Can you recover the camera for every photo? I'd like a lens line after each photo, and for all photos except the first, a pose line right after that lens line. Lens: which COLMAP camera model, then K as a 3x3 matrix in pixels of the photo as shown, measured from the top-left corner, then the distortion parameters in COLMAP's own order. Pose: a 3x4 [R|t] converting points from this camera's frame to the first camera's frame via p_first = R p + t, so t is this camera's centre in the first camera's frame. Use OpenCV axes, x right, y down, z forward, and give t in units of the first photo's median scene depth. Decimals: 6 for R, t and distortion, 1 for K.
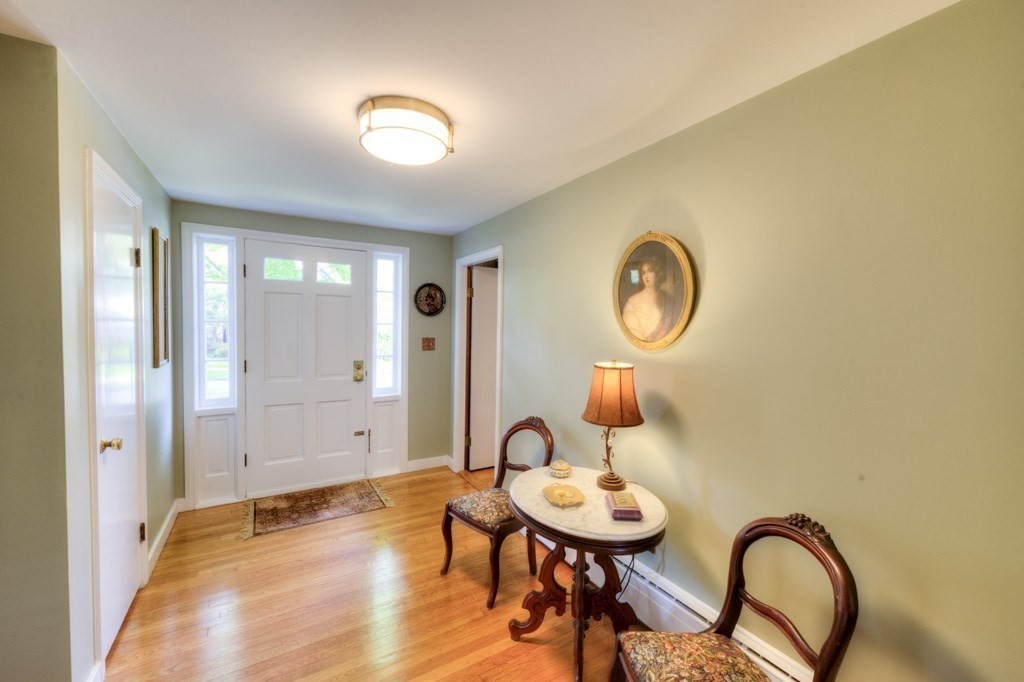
lens RADIAL K [[413.3, 0, 514.5], [0, 413.3, 343.3], [0, 0, 1]] dist [-0.000673, -0.000933]
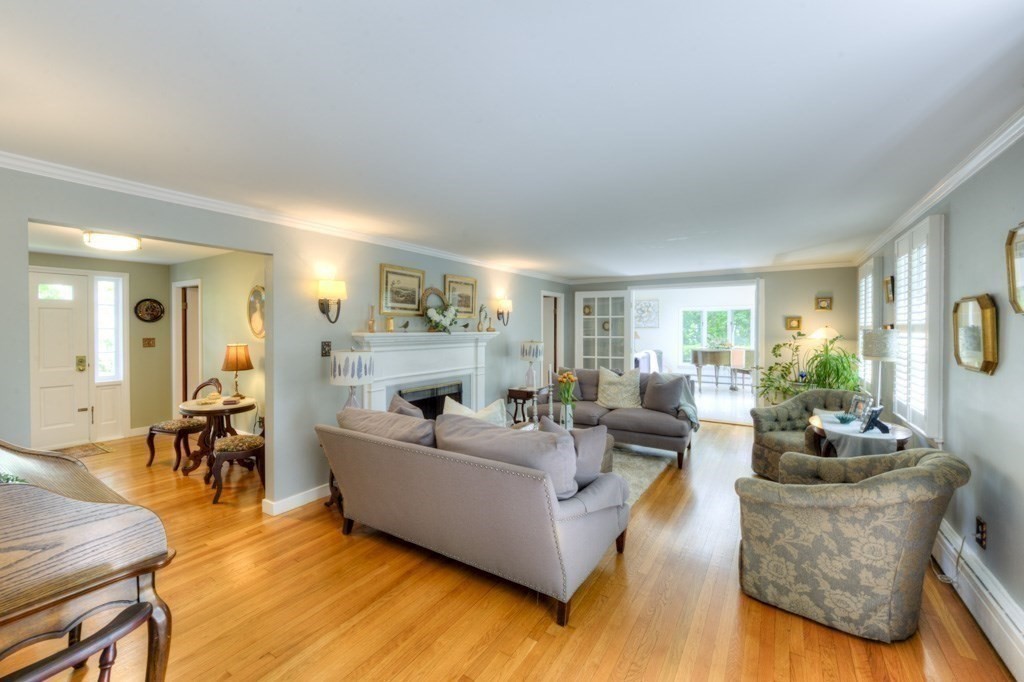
lens RADIAL K [[413.3, 0, 506.4], [0, 413.3, 335.0], [0, 0, 1]] dist [-0.000673, -0.000933]
pose [[0.898860, -0.024727, 0.437537, 0.273482], [0.034949, 0.999272, -0.015325, 0.040084], [-0.436840, 0.029067, 0.899070, -0.790402]]
